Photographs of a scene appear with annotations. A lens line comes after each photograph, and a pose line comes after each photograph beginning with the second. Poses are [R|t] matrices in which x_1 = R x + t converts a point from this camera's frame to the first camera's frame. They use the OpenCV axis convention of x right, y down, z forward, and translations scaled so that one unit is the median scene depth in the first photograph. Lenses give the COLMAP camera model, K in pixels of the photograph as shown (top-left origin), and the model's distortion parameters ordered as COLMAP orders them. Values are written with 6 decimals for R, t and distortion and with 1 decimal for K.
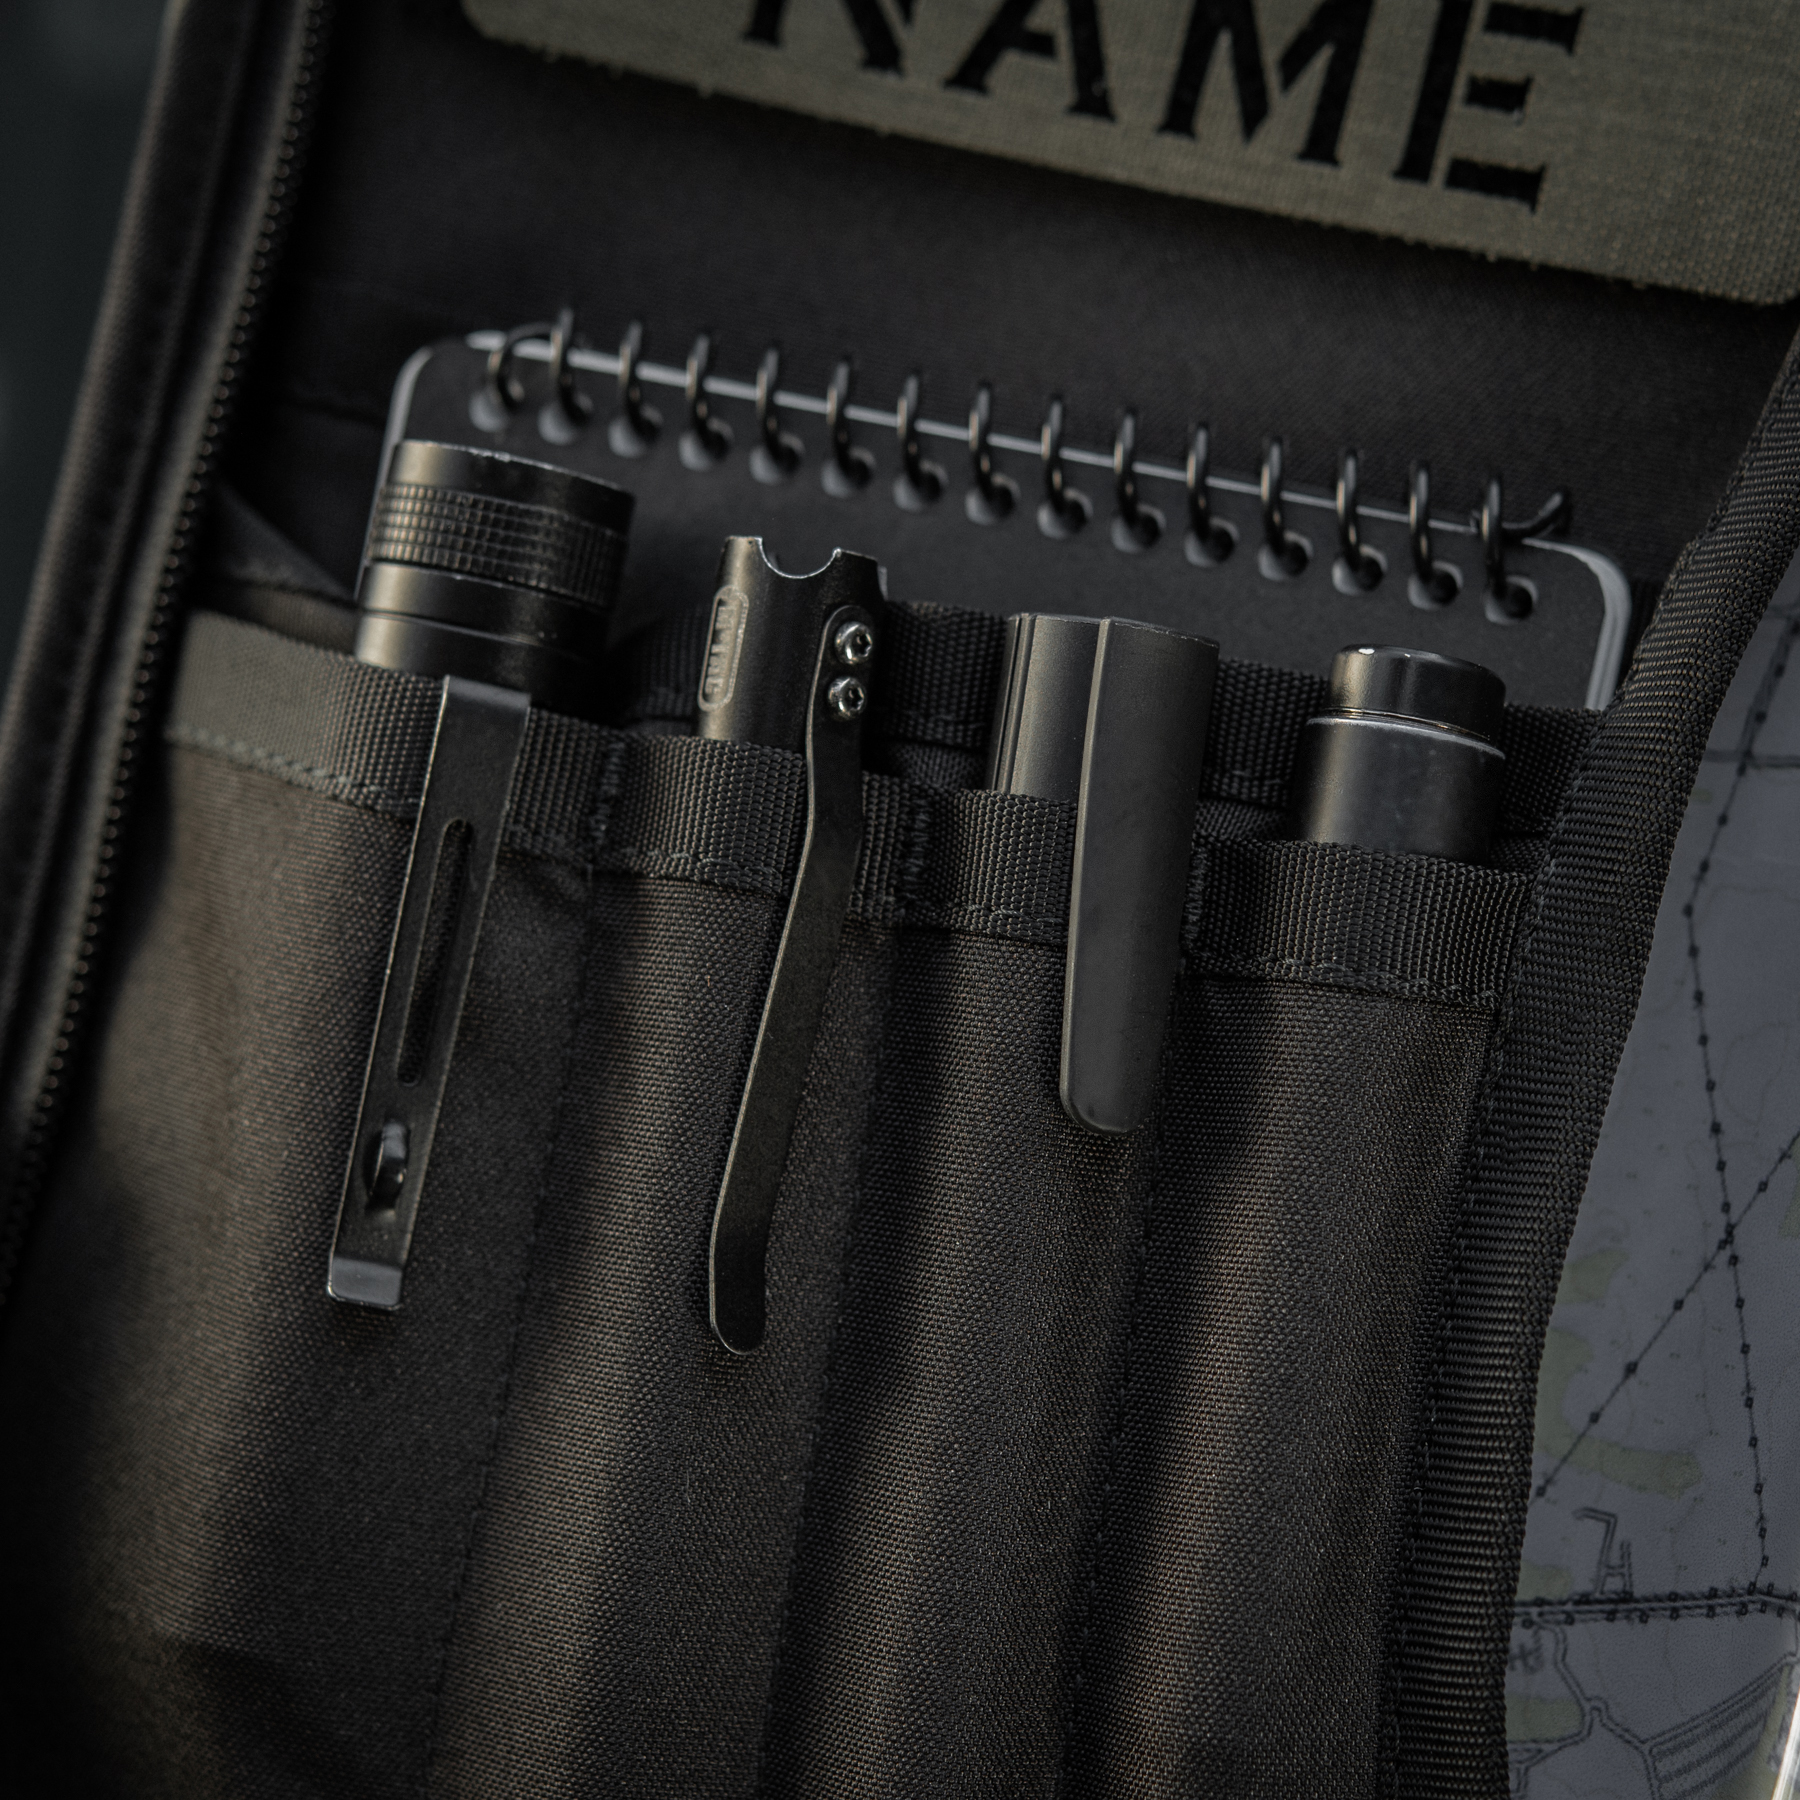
lens RADIAL K [[5831.6, 0, 900.0], [0, 5831.6, 900.0], [0, 0, 1]] dist [-0.078485, 1.822280]
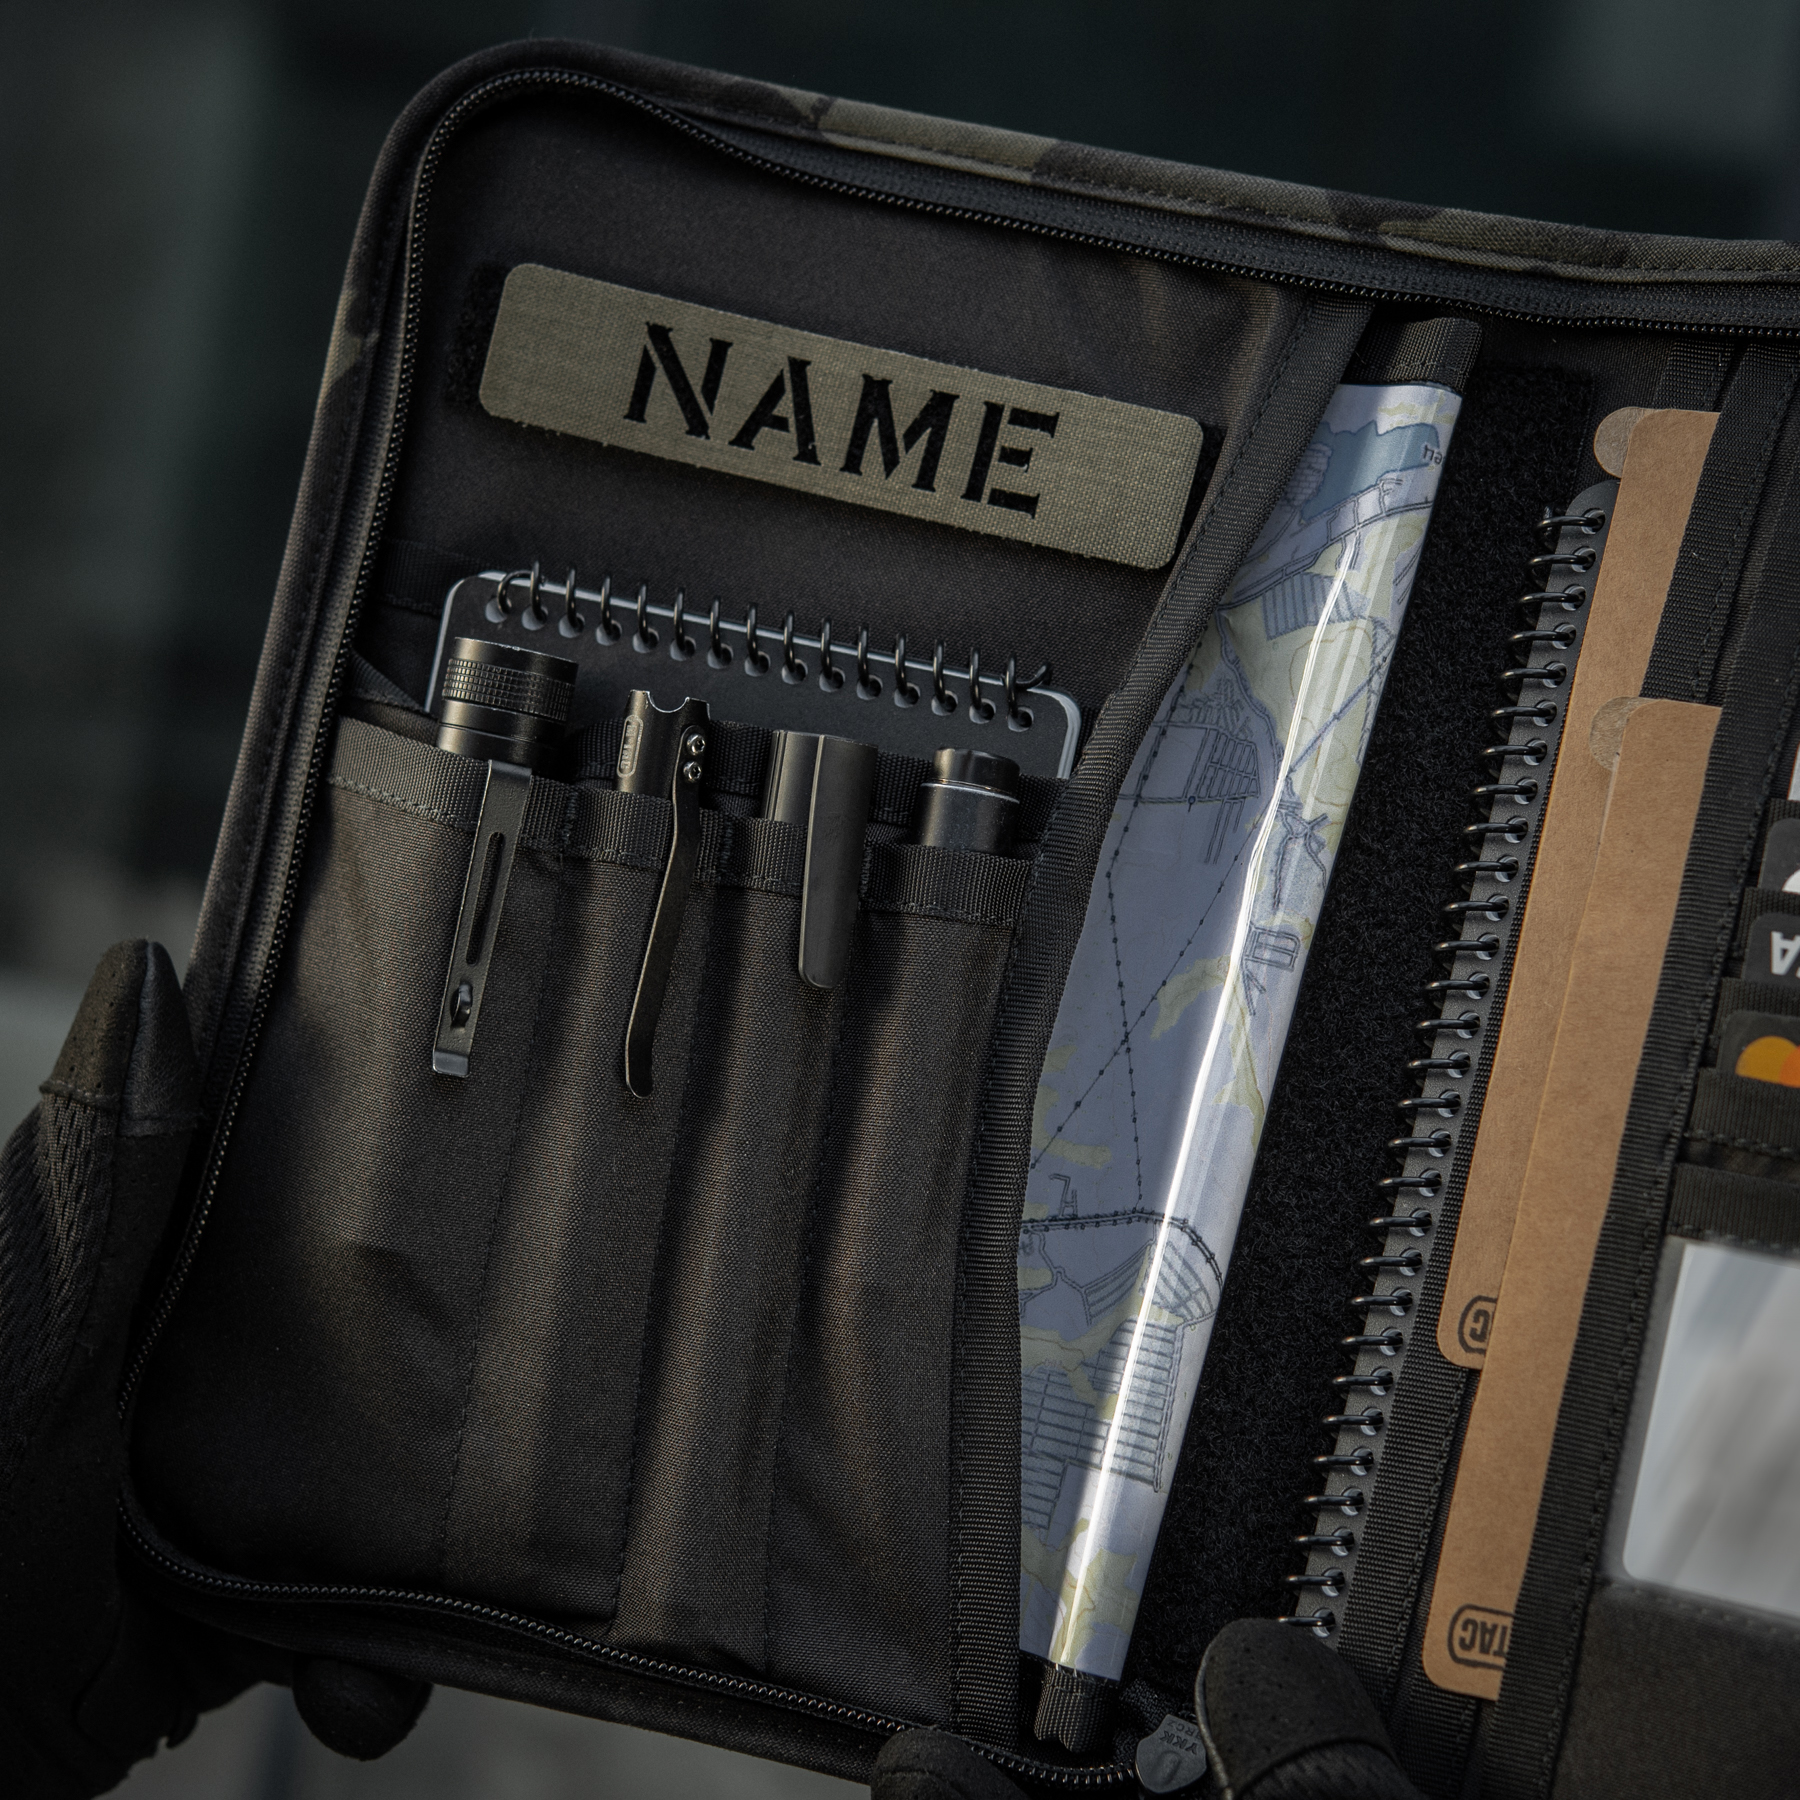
lens RADIAL K [[5162.3, 0, 900.0], [0, 5162.3, 900.0], [0, 0, 1]] dist [0.068210, -0.823987]
pose [[0.996592, -0.000689, 0.082483, -0.083725], [-0.002032, 0.999457, 0.032897, -0.048756], [-0.082461, -0.032953, 0.996049, -0.770658]]
